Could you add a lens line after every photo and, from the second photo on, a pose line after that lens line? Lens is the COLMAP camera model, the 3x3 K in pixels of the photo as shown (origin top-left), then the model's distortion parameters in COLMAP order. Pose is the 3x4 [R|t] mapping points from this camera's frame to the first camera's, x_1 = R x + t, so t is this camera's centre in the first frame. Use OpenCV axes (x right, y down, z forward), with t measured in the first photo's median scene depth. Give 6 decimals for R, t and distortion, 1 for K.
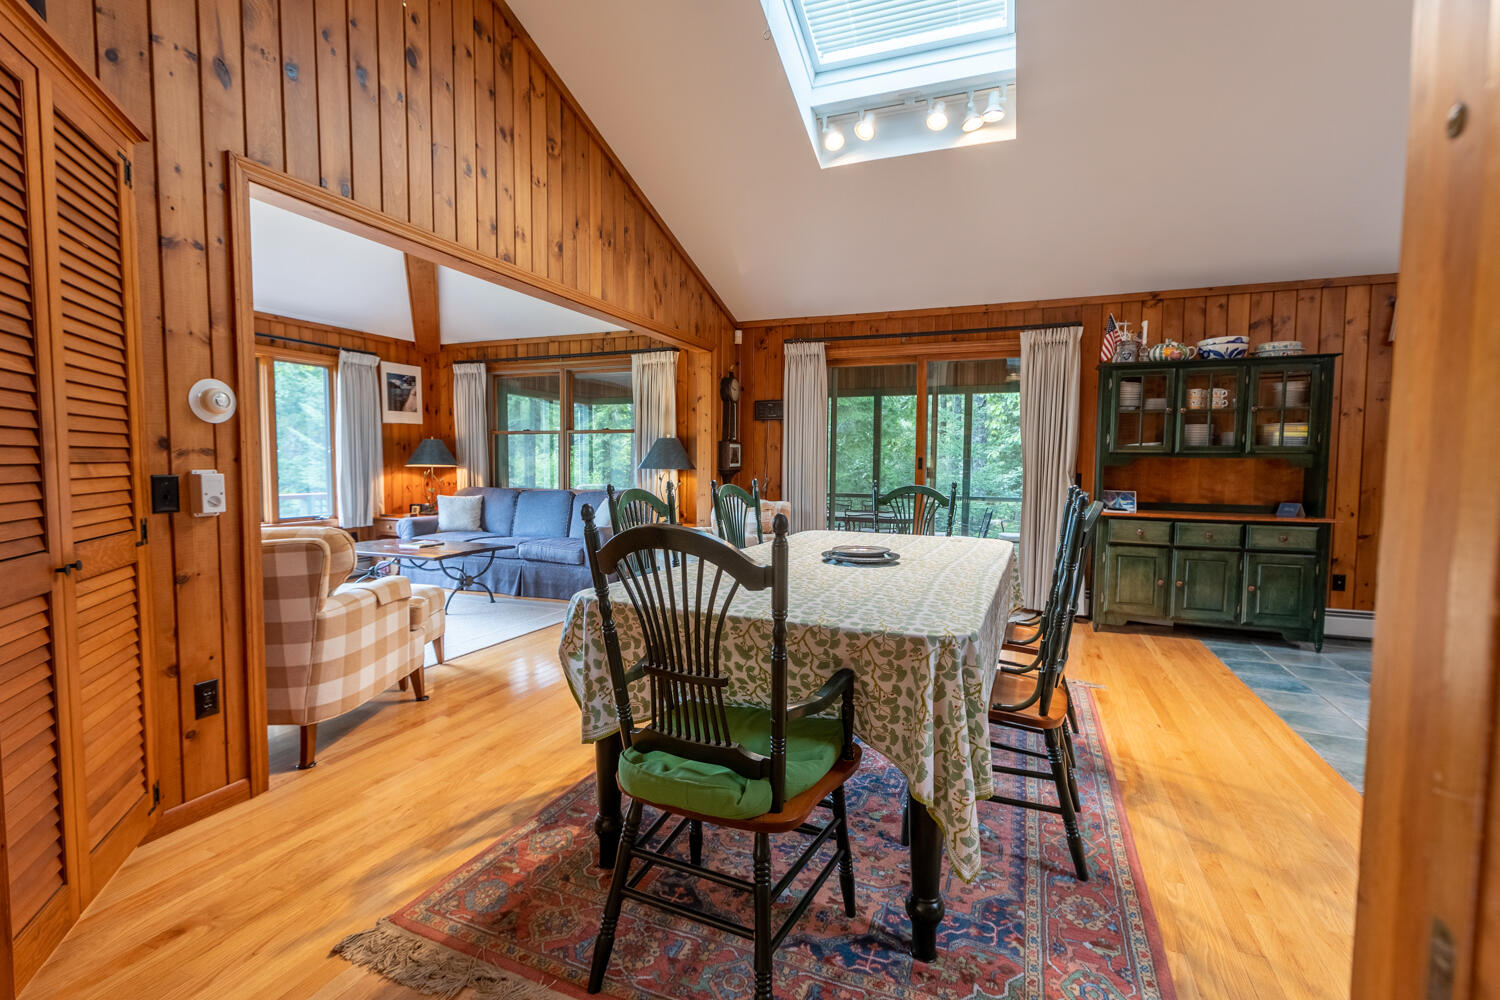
lens RADIAL K [[672.2, 0, 754.3], [0, 672.2, 506.3], [0, 0, 1]] dist [0.000951, 0.000480]
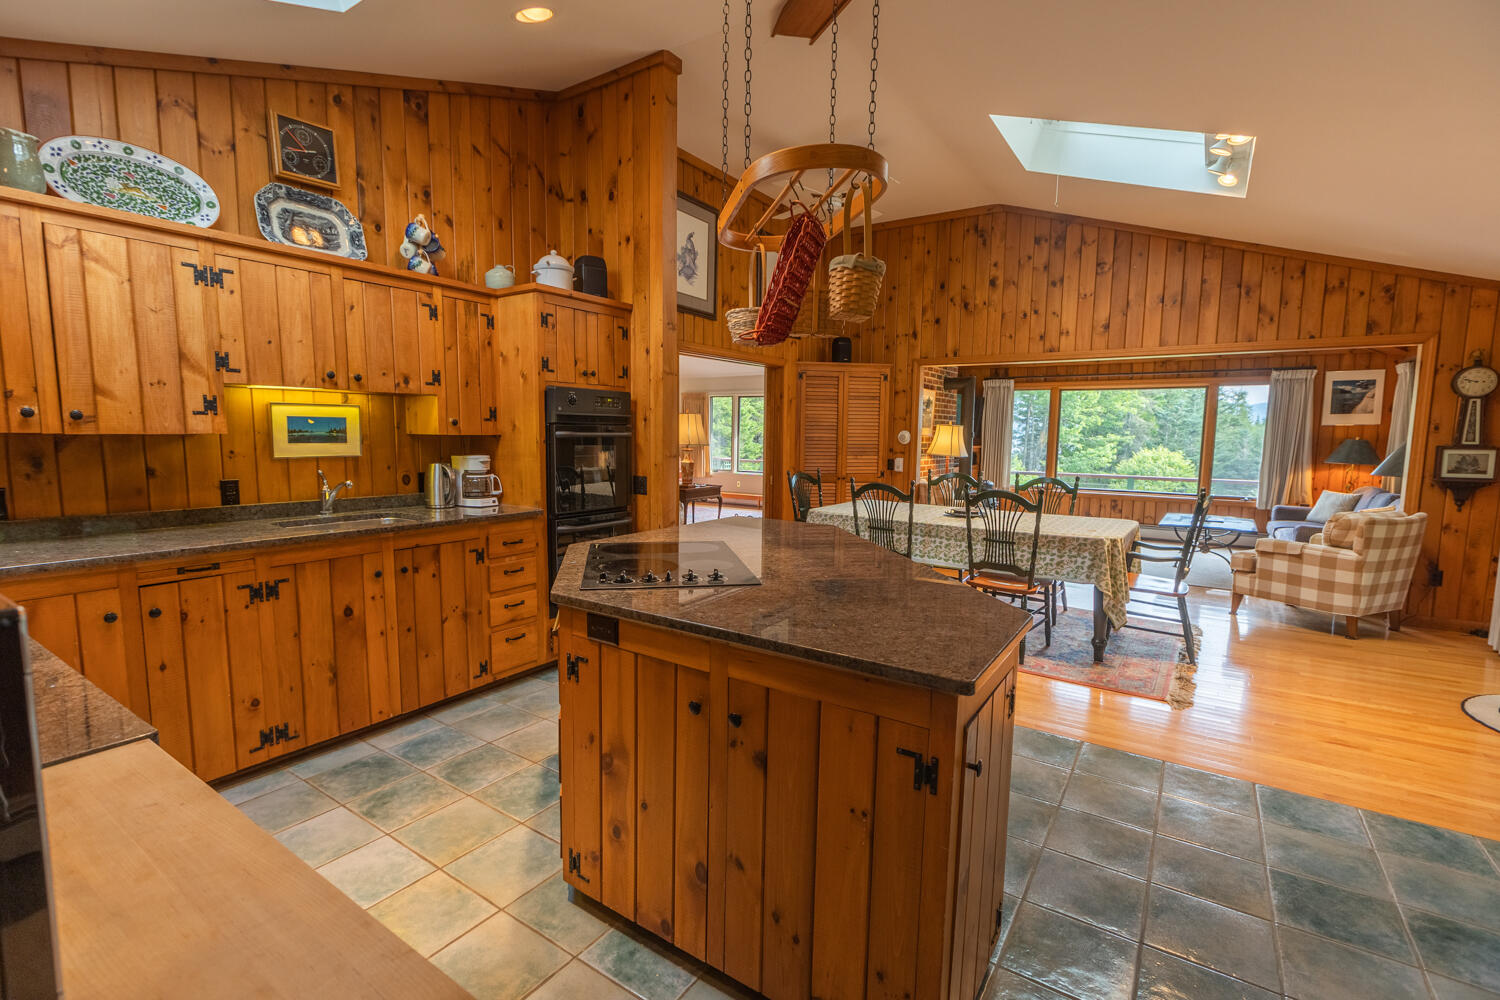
lens RADIAL K [[672.2, 0, 741.3], [0, 672.2, 508.0], [0, 0, 1]] dist [0.000951, 0.000480]
pose [[-0.217643, 0.100141, -0.970878, 1.236564], [-0.079467, 0.989602, 0.119887, -0.068178], [0.972788, 0.103245, -0.207422, 0.445143]]
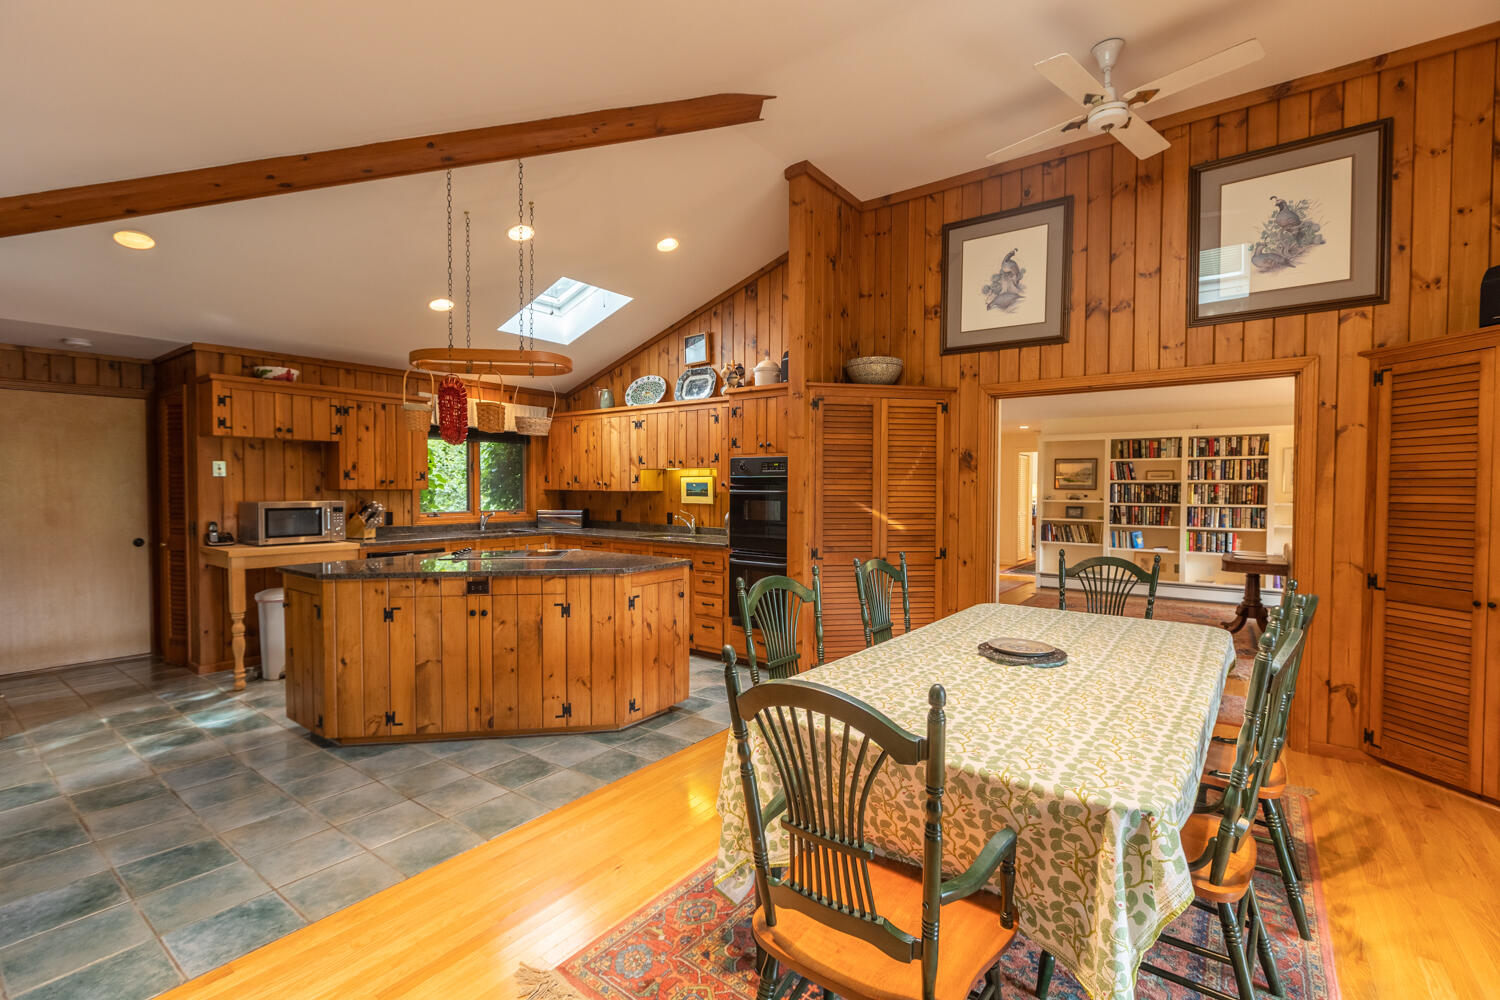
lens RADIAL K [[672.2, 0, 744.9], [0, 672.2, 502.6], [0, 0, 1]] dist [0.000951, 0.000480]
pose [[-0.963095, -0.020163, 0.268404, 0.168205], [0.004717, 0.995773, 0.091731, -0.126911], [-0.269119, 0.089612, -0.958929, 1.132142]]
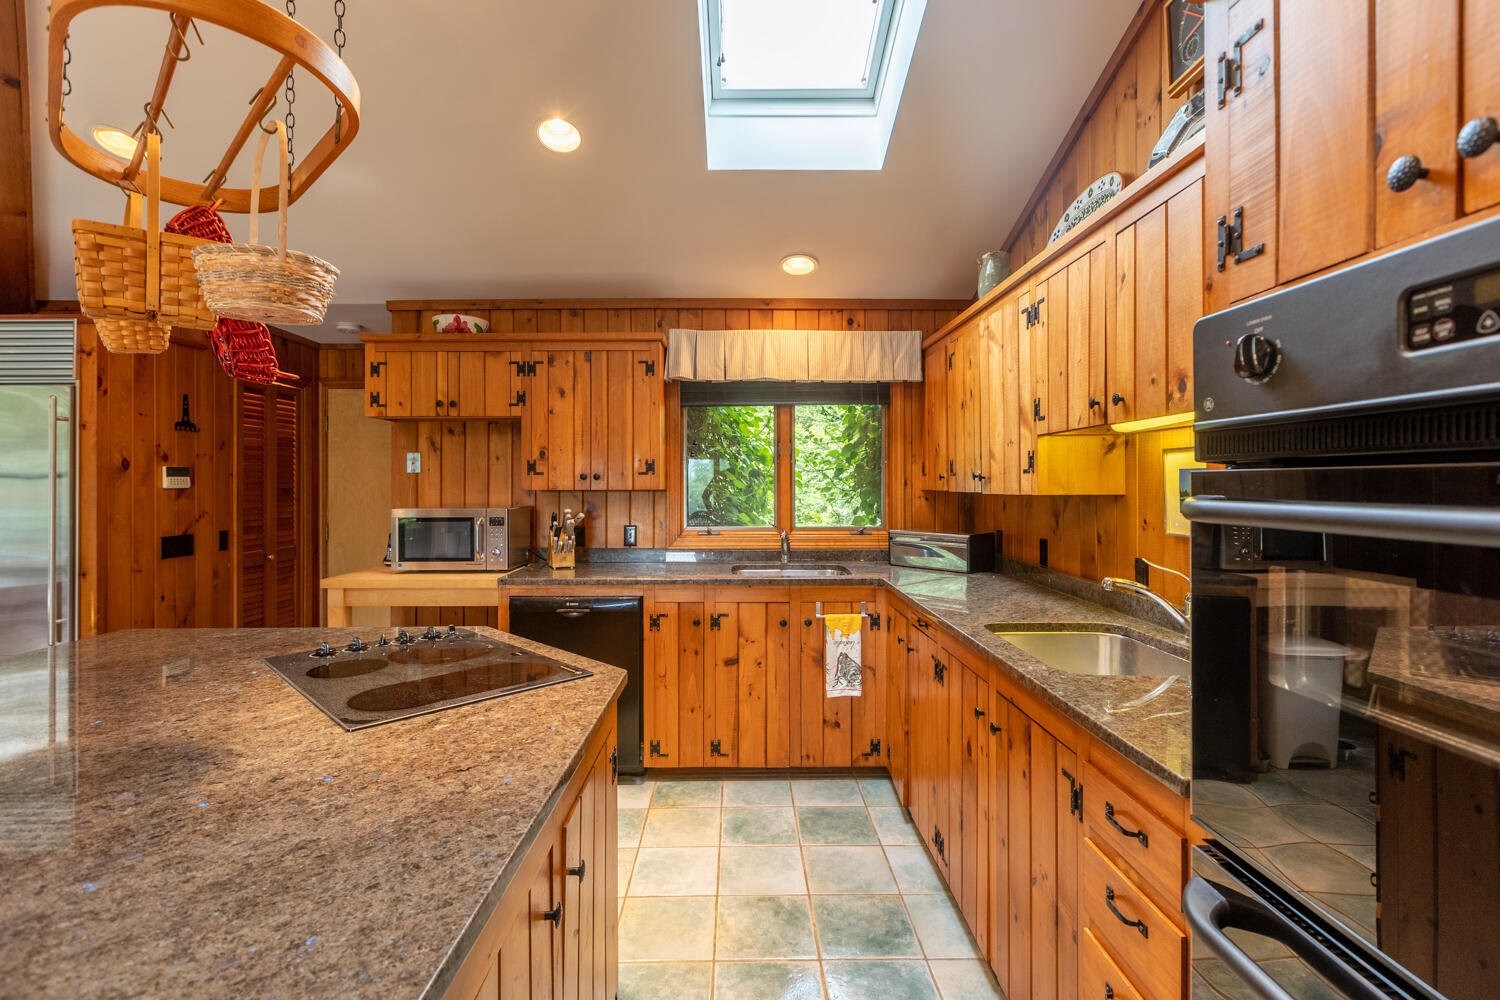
lens RADIAL K [[672.2, 0, 752.8], [0, 672.2, 478.2], [0, 0, 1]] dist [0.000951, 0.000480]
pose [[-0.365108, -0.004991, 0.930952, 0.363068], [0.062353, 0.997609, 0.029803, -0.066107], [-0.928875, 0.068929, -0.363924, 0.236528]]
